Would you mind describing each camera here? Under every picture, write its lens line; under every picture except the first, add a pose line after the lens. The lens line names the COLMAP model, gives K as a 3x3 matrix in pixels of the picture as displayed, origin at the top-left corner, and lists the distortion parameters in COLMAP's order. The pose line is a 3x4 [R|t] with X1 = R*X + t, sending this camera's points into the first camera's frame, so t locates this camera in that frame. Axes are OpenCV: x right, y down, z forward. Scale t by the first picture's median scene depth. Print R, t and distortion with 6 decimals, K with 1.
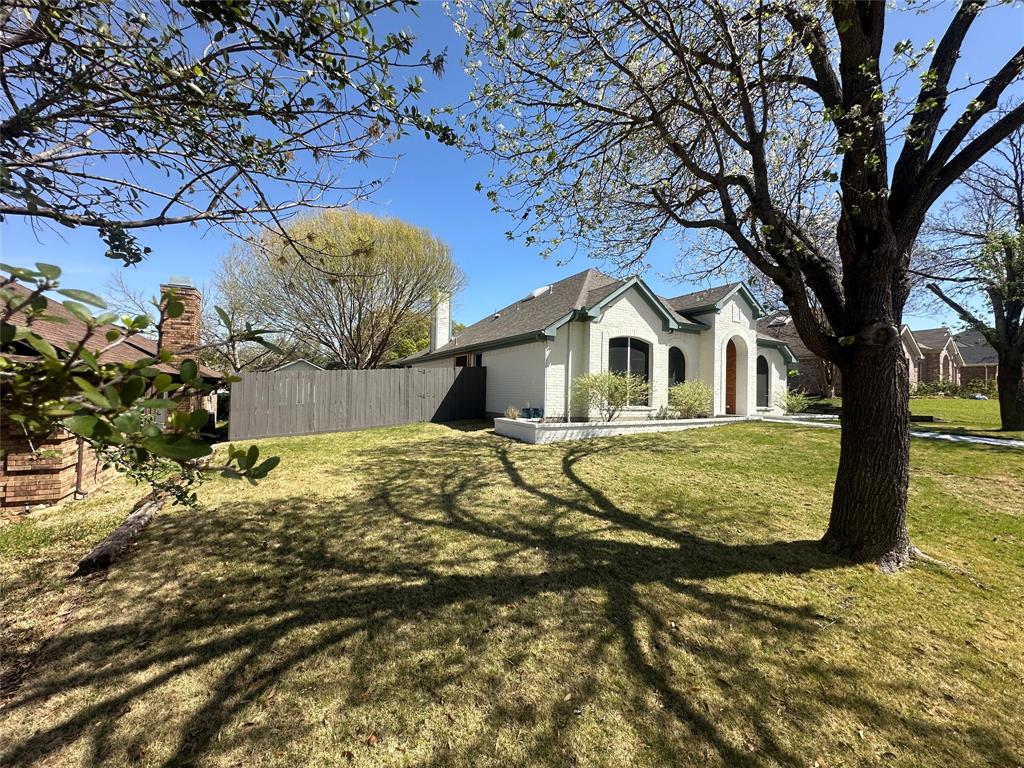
lens RADIAL K [[413.2, 0, 512.0], [0, 413.2, 384.0], [0, 0, 1]] dist [-0.000026, -0.000002]
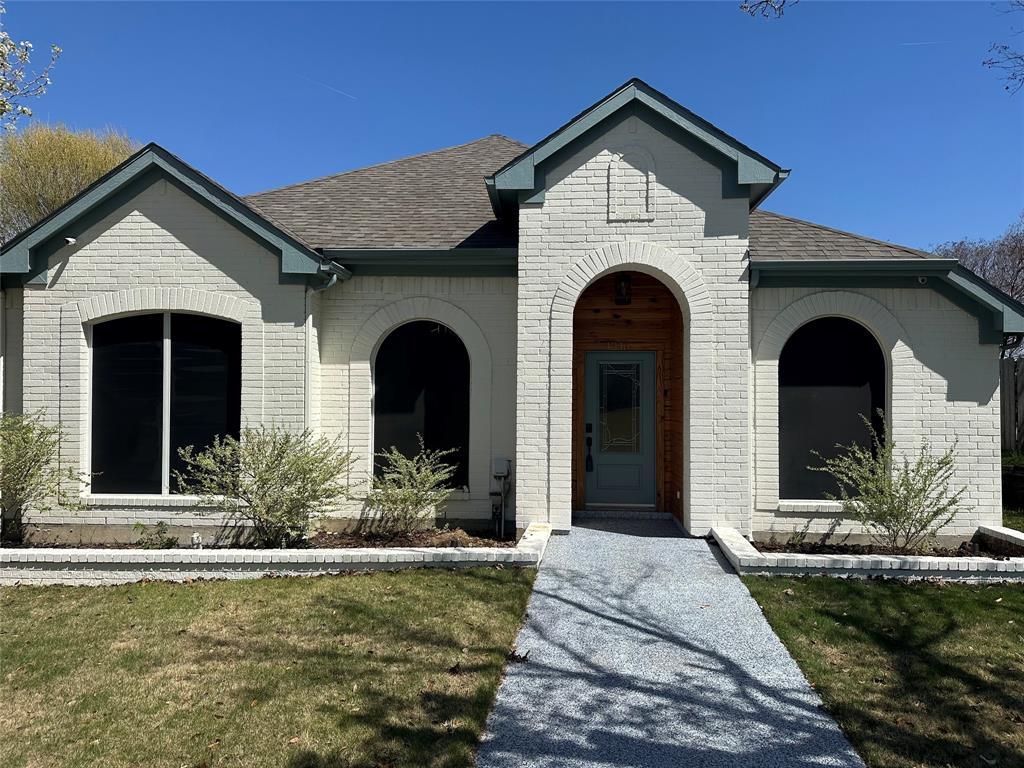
lens RADIAL K [[723.4, 0, 512.0], [0, 723.4, 384.0], [0, 0, 1]] dist [0.047872, -0.001992]
pose [[0.838317, -0.026716, -0.544528, 0.902149], [0.027201, 0.999604, -0.007166, -0.033892], [0.544504, -0.008804, 0.838712, 0.598260]]
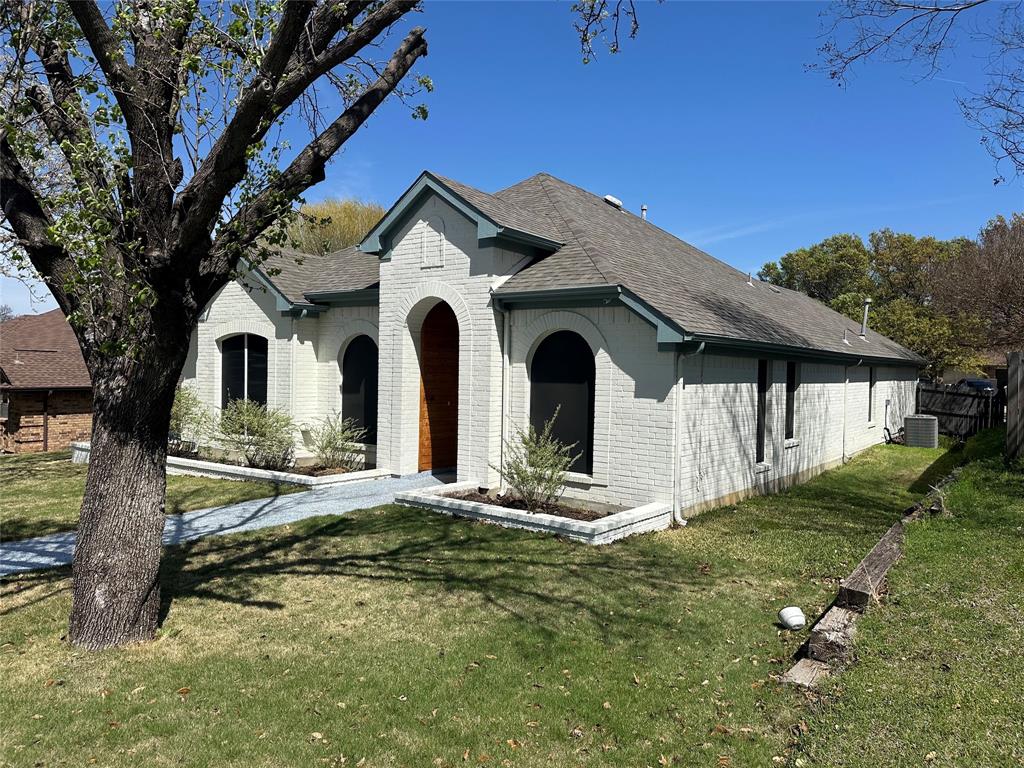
lens RADIAL K [[725.0, 0, 512.0], [0, 725.0, 384.0], [0, 0, 1]] dist [0.102128, -0.000354]
pose [[0.388970, 0.007910, -0.921216, 1.543626], [0.013579, 0.999805, 0.014318, -0.041218], [0.921150, -0.018078, 0.388787, 0.917774]]
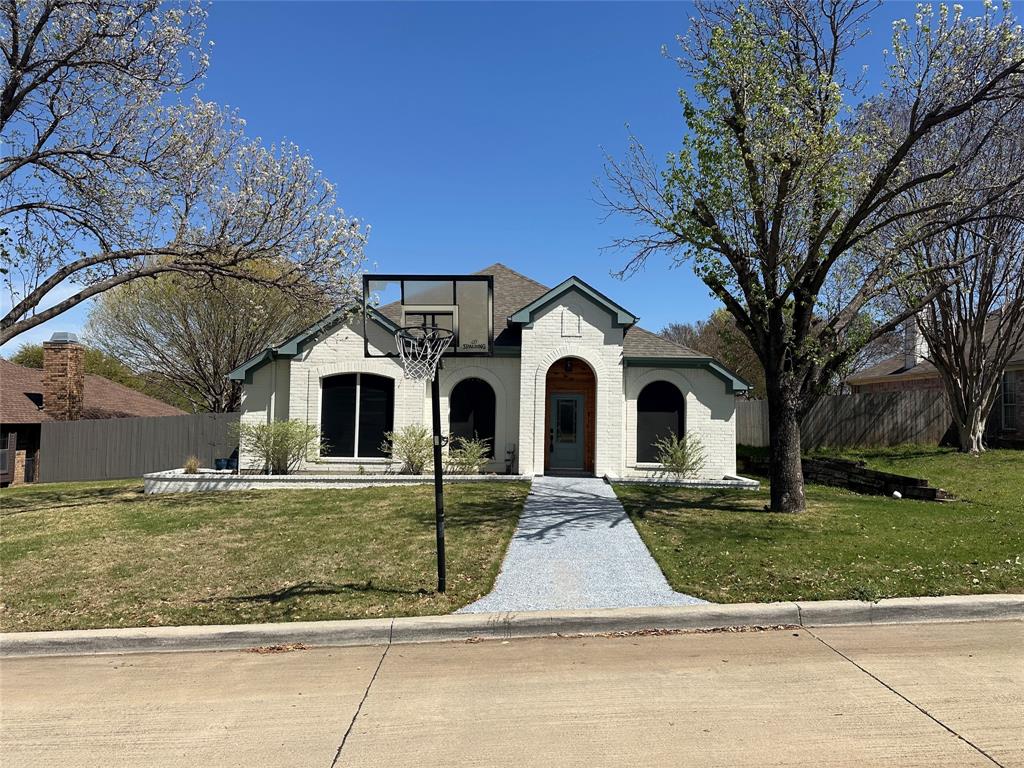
lens RADIAL K [[725.0, 0, 512.0], [0, 725.0, 384.0], [0, 0, 1]] dist [0.102128, -0.000354]
pose [[0.868131, -0.031348, -0.495344, 1.248170], [0.012616, 0.999075, -0.041116, -0.028033], [0.496174, 0.029444, 0.867724, -0.102945]]
